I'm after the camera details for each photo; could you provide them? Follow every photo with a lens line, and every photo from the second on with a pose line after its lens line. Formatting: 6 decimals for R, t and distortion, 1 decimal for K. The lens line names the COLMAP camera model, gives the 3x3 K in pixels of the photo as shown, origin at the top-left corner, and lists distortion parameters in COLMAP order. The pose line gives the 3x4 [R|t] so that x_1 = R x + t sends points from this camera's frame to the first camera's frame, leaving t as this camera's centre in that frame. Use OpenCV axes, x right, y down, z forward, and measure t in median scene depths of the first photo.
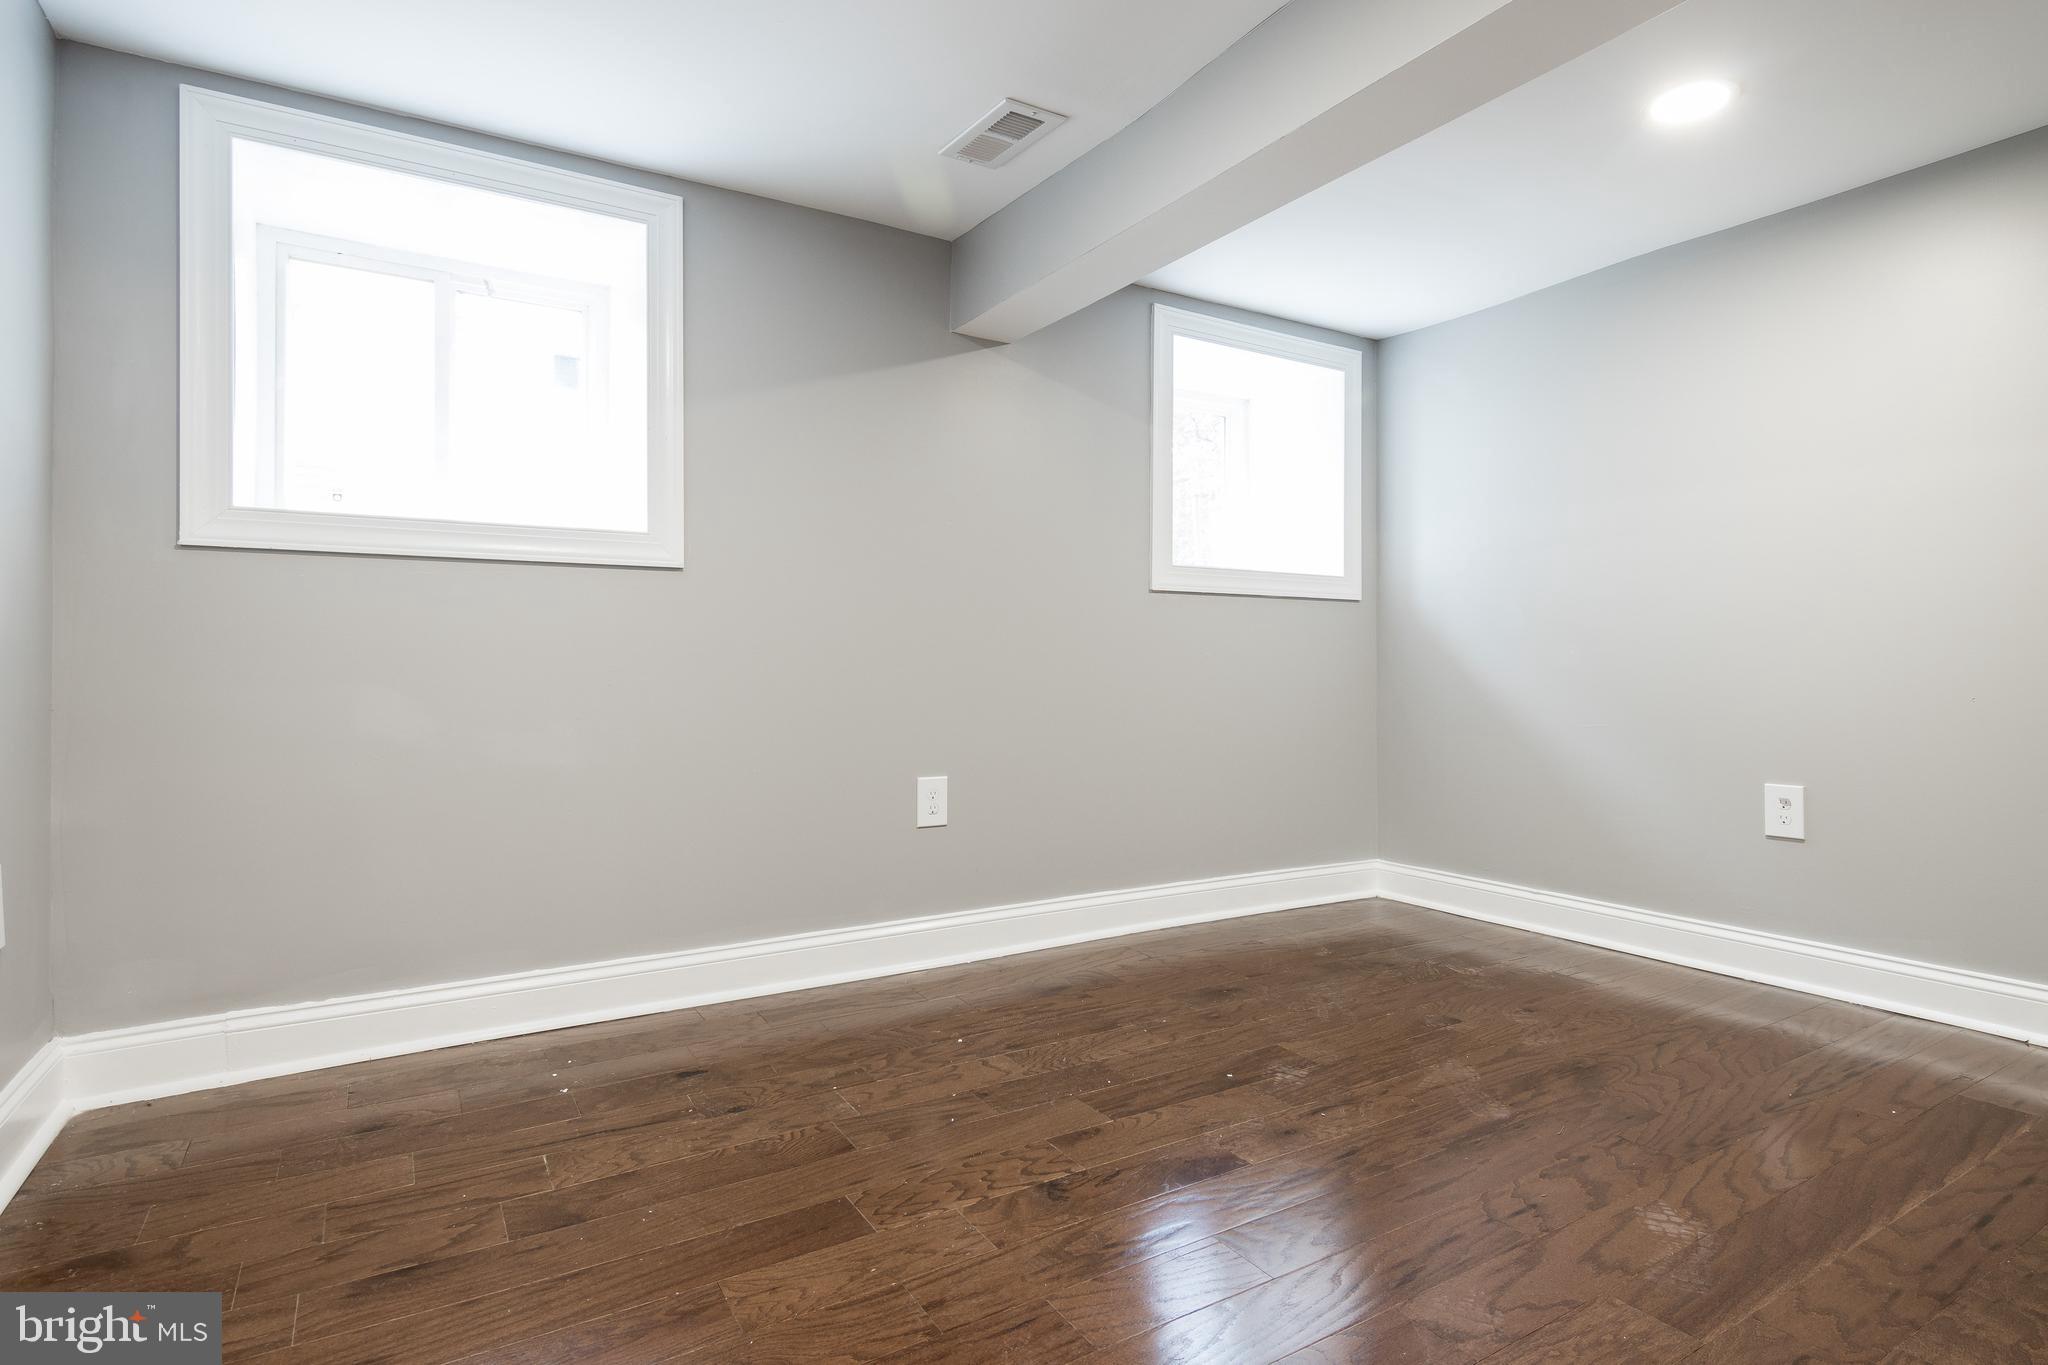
lens RADIAL K [[1030.2, 0, 1024.4], [0, 1030.2, 671.9], [0, 0, 1]] dist [0.013305, -0.013264]
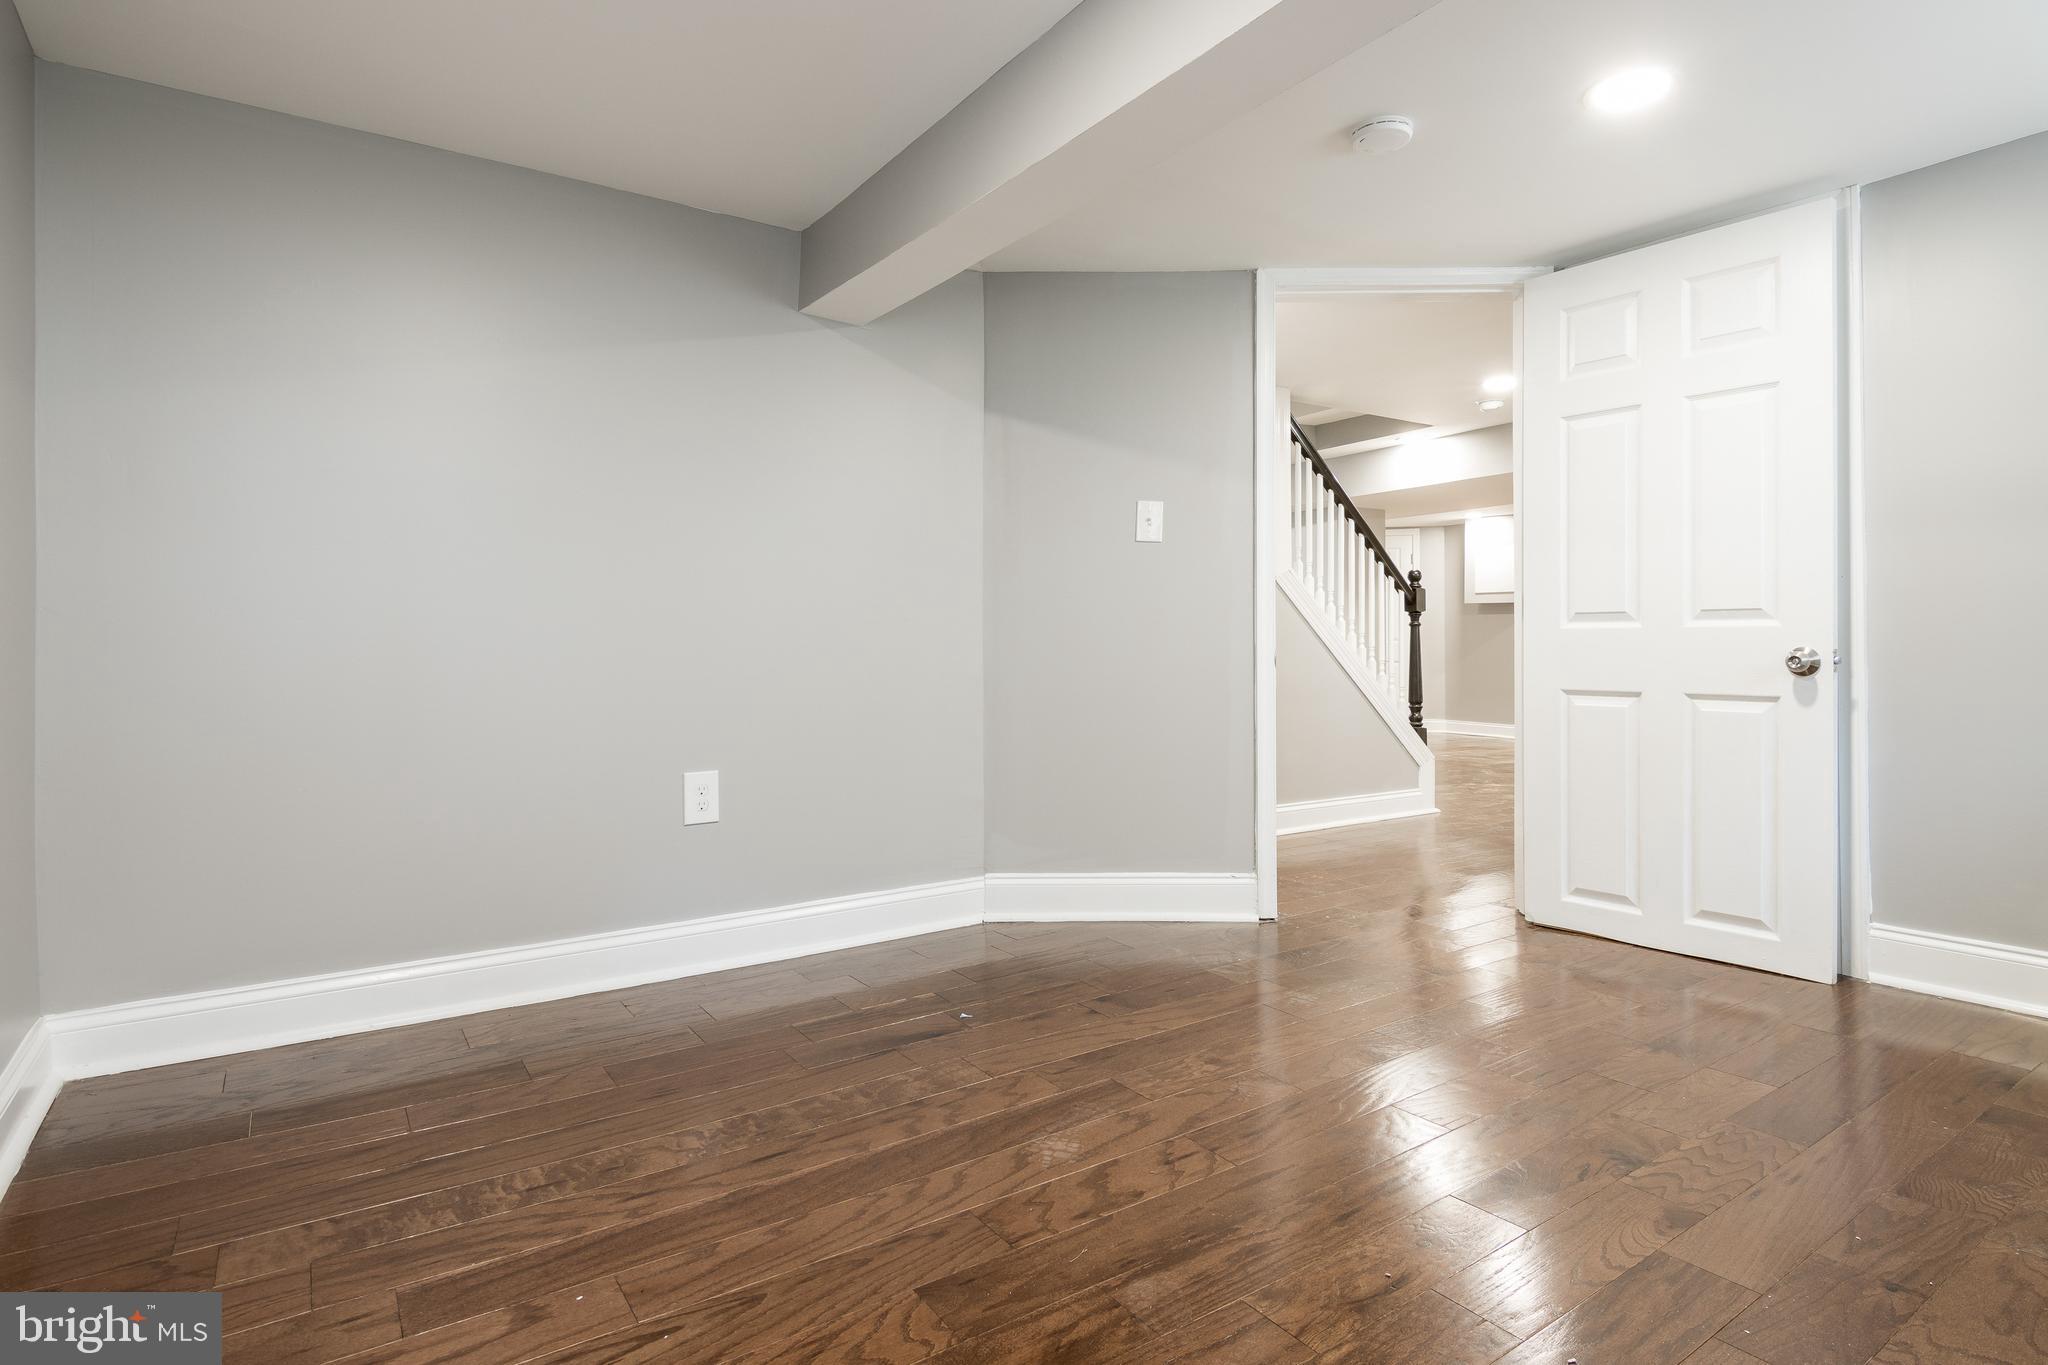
lens RADIAL K [[1030.2, 0, 1021.6], [0, 1030.2, 669.0], [0, 0, 1]] dist [0.013305, -0.013264]
pose [[-0.998585, 0.006894, -0.052737, 0.690800], [0.005756, 0.999748, 0.021692, -0.009741], [0.052873, 0.021358, -0.998373, 2.023084]]
